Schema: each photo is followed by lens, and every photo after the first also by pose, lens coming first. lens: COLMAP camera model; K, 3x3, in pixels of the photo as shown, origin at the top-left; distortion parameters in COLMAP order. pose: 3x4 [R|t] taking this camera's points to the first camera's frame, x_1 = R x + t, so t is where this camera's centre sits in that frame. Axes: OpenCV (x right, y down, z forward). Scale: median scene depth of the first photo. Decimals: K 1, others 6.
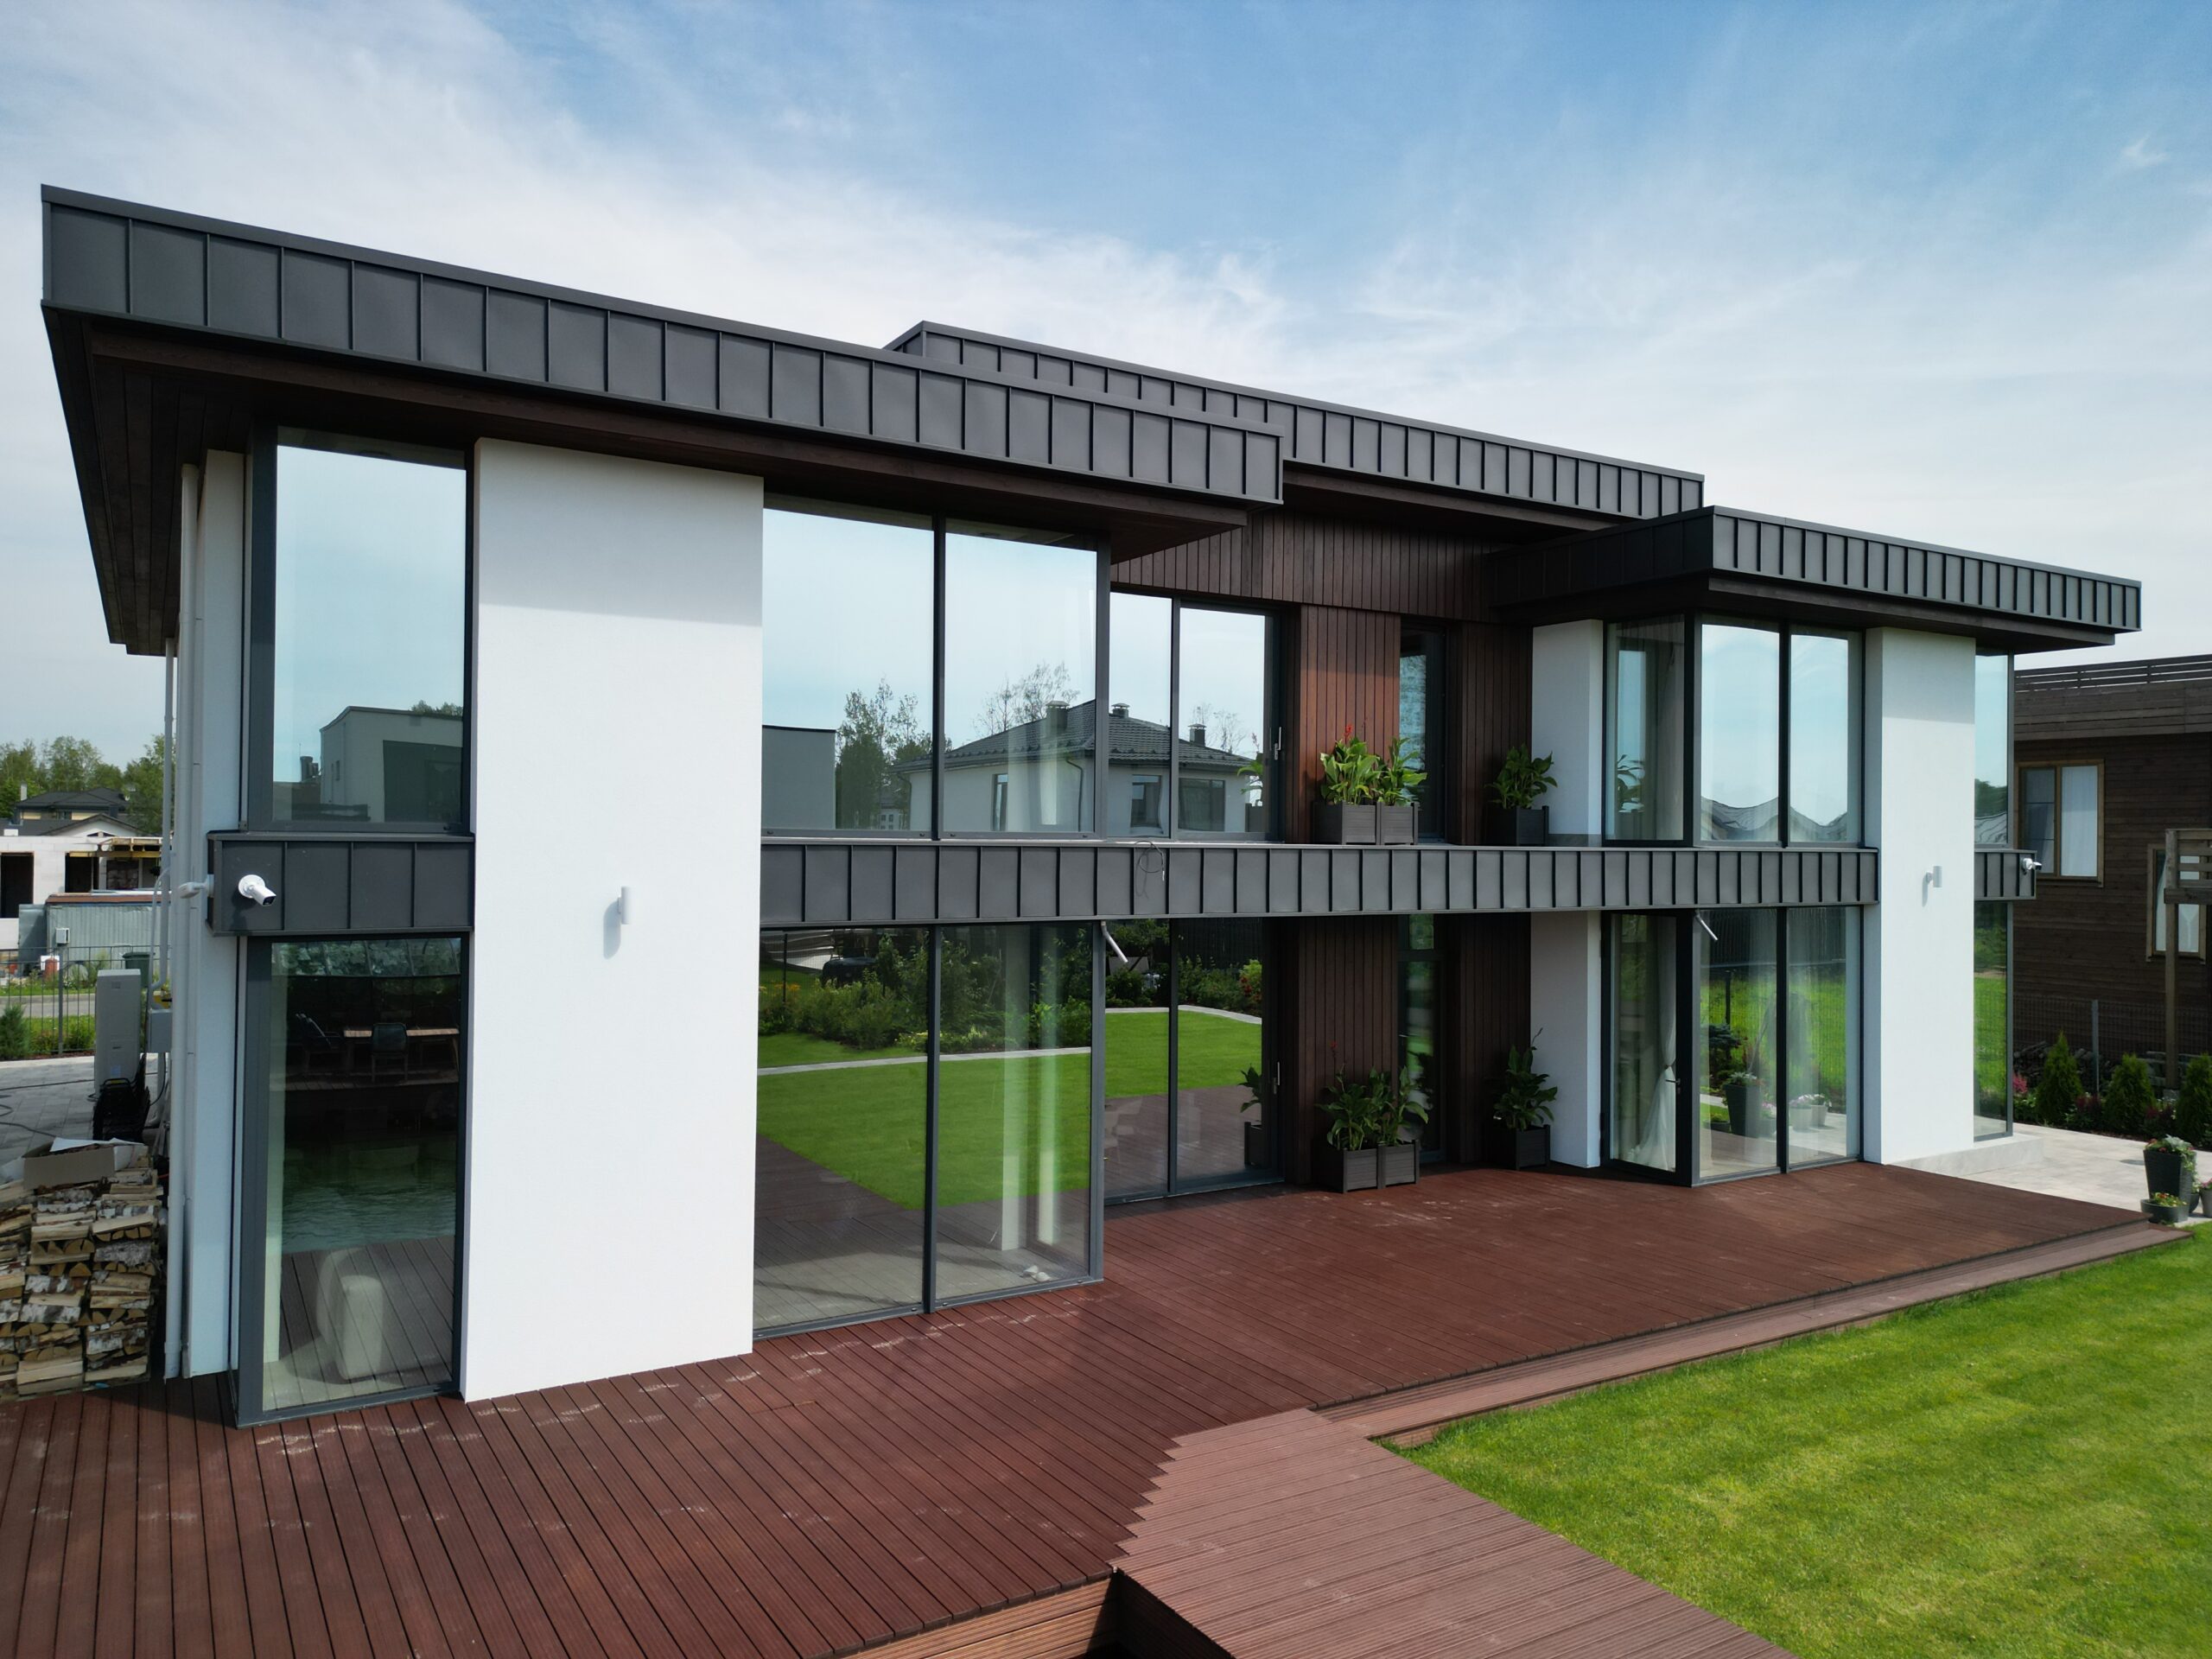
lens RADIAL K [[1557.6, 0, 1173.4], [0, 1557.6, 828.6], [0, 0, 1]] dist [-0.097935, 0.151586]
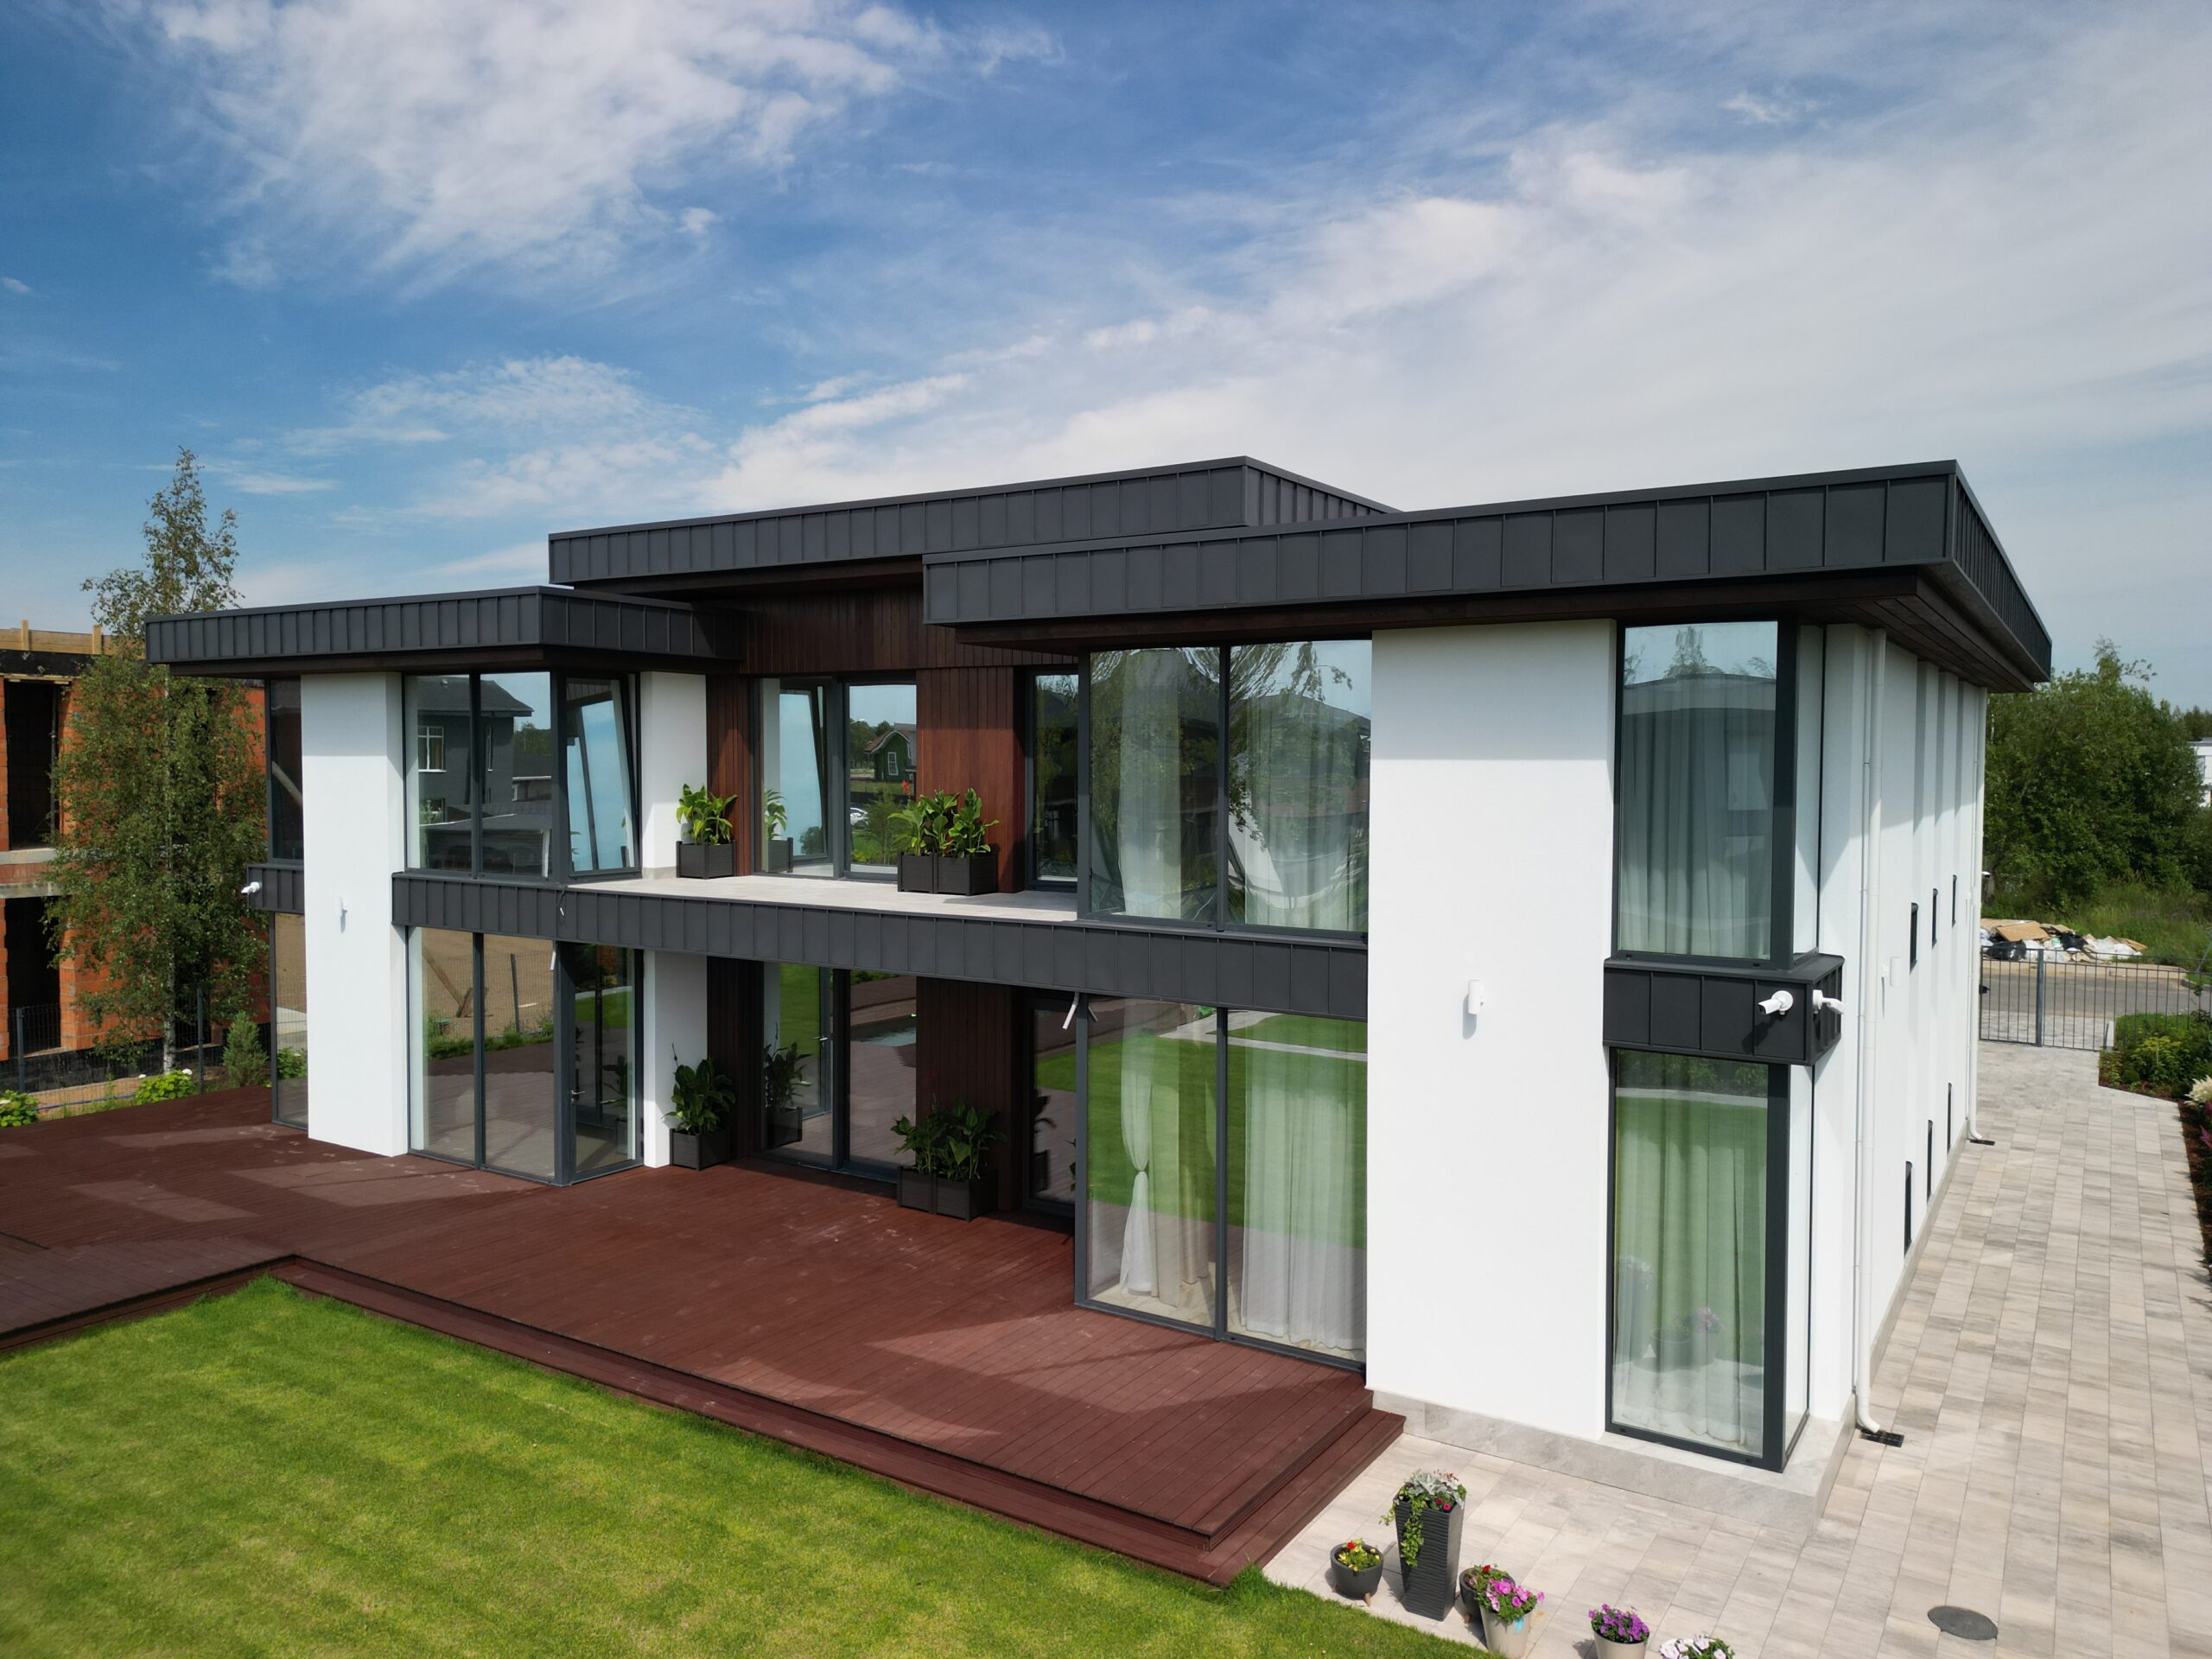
lens RADIAL K [[1518.5, 0, 1106.0], [0, 1518.5, 829.5], [0, 0, 1]] dist [0.121629, -0.122406]
pose [[0.394657, 0.017296, -0.918666, 0.413492], [0.014276, 0.999587, 0.024952, -0.019797], [0.918718, -0.022962, 0.394247, 0.246168]]
